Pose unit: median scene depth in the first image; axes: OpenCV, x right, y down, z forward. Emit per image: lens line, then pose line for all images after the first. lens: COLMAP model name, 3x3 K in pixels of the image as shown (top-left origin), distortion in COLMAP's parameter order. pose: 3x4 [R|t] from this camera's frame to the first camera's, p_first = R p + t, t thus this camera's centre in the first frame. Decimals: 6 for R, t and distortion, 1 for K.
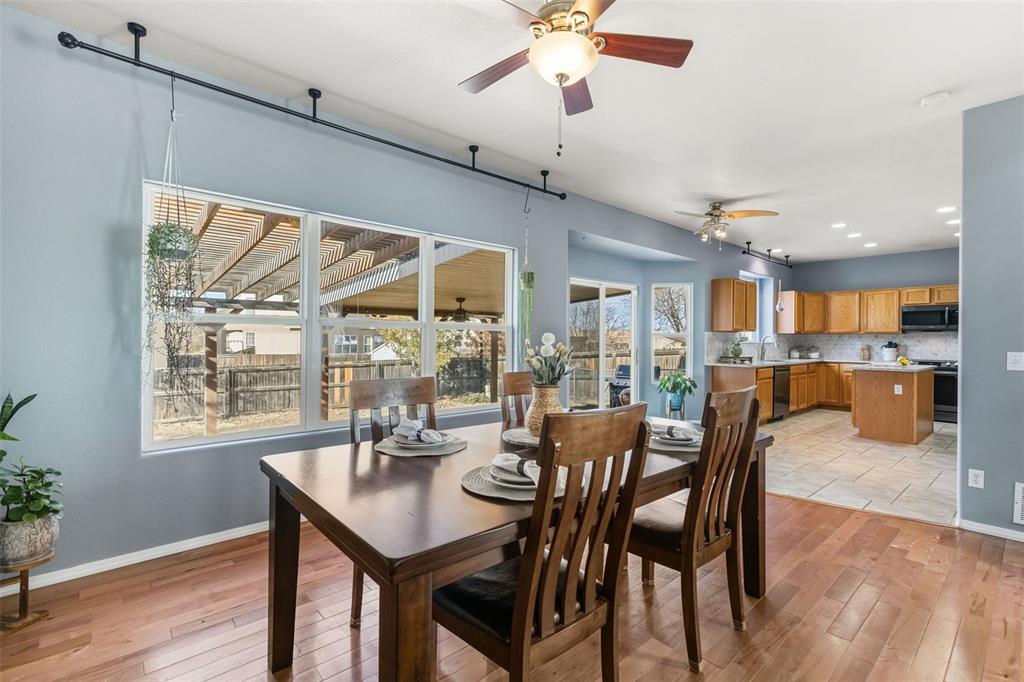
lens RADIAL K [[459.2, 0, 514.0], [0, 459.2, 337.4], [0, 0, 1]] dist [0.005221, 0.000962]
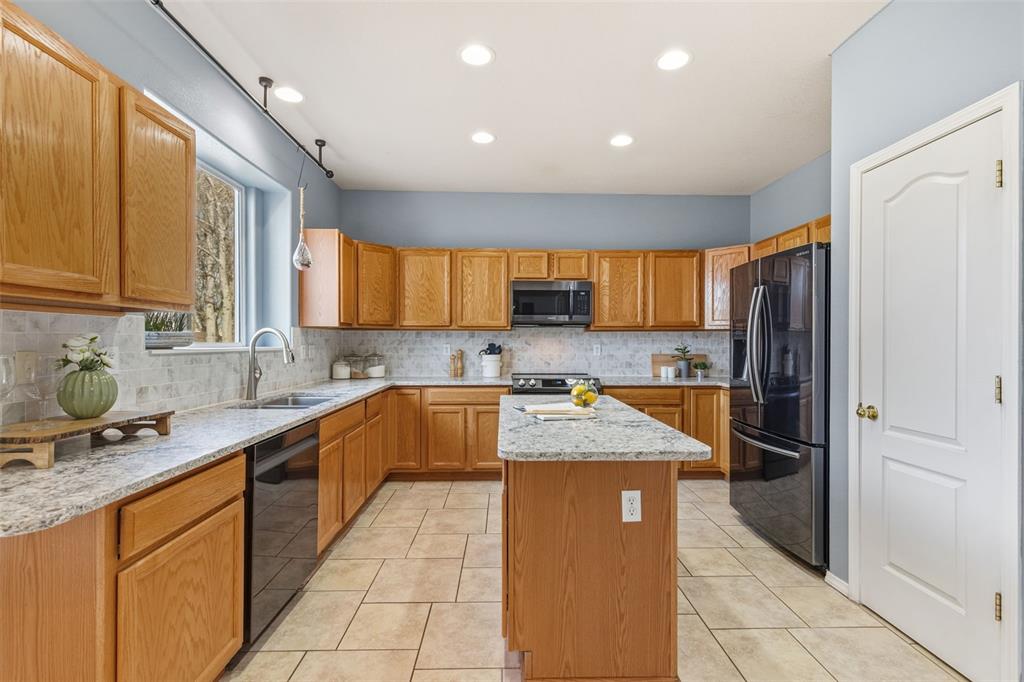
lens RADIAL K [[459.2, 0, 514.8], [0, 459.2, 343.9], [0, 0, 1]] dist [0.005221, 0.000962]
pose [[0.635409, -0.009496, 0.772117, 0.383627], [0.000326, 0.999928, 0.012029, 0.002765], [-0.772176, -0.007392, 0.635366, 0.600281]]
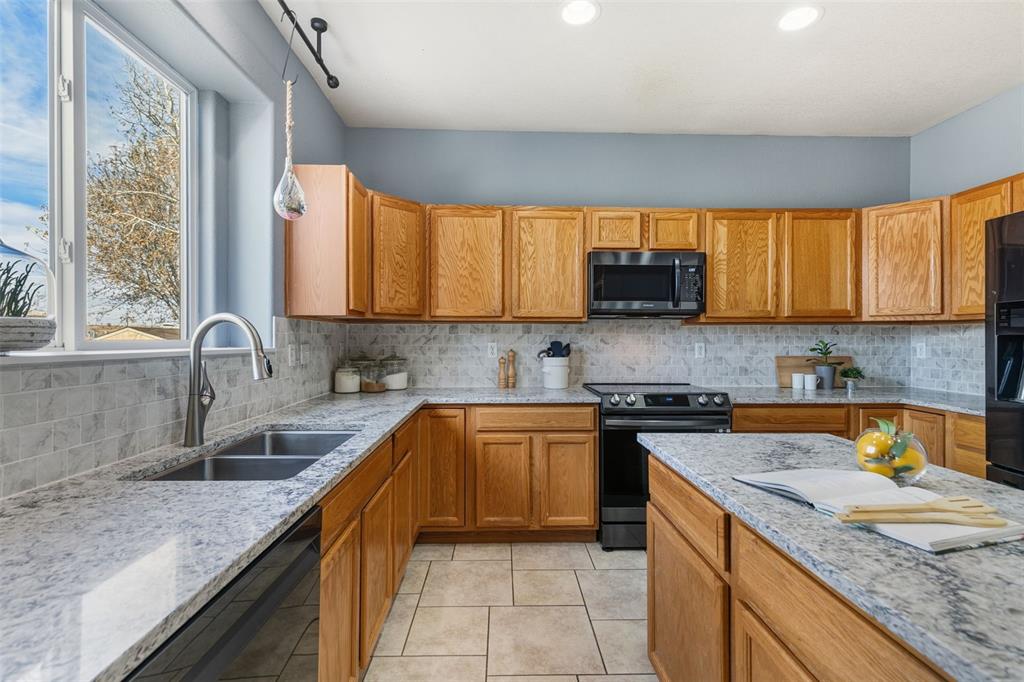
lens RADIAL K [[459.2, 0, 507.1], [0, 459.2, 337.7], [0, 0, 1]] dist [0.005221, 0.000962]
pose [[0.637424, -0.004089, 0.770503, 0.461822], [0.000390, 0.999988, 0.004984, 0.003783], [-0.770514, -0.002877, 0.637417, 0.754793]]
